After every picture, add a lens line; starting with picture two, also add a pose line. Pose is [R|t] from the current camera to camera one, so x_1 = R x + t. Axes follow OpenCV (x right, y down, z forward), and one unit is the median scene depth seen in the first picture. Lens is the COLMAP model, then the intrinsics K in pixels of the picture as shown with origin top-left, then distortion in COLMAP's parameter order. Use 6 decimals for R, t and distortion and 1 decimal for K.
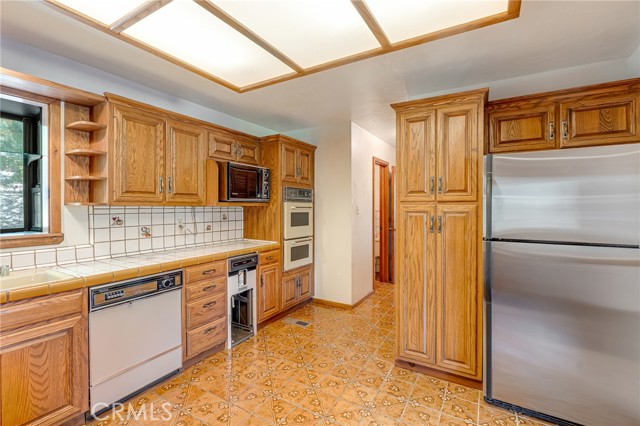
lens RADIAL K [[285.9, 0, 323.4], [0, 285.9, 207.0], [0, 0, 1]] dist [-0.002691, 0.000410]
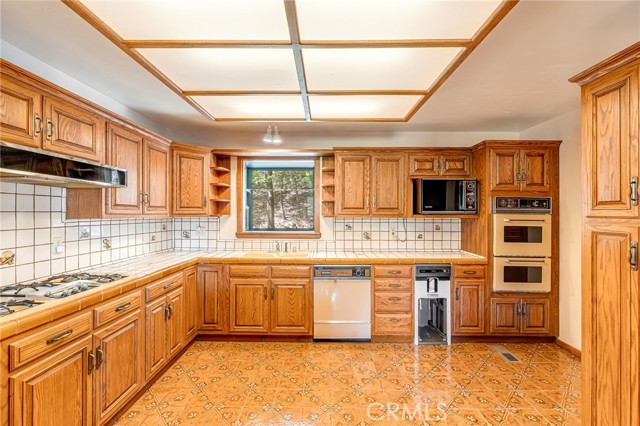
lens RADIAL K [[285.9, 0, 322.6], [0, 285.9, 209.7], [0, 0, 1]] dist [-0.002691, 0.000410]
pose [[0.503844, -0.007166, -0.863765, 0.466572], [-0.006414, 0.999907, -0.012037, -0.021397], [0.863771, 0.011604, 0.503751, 0.105995]]
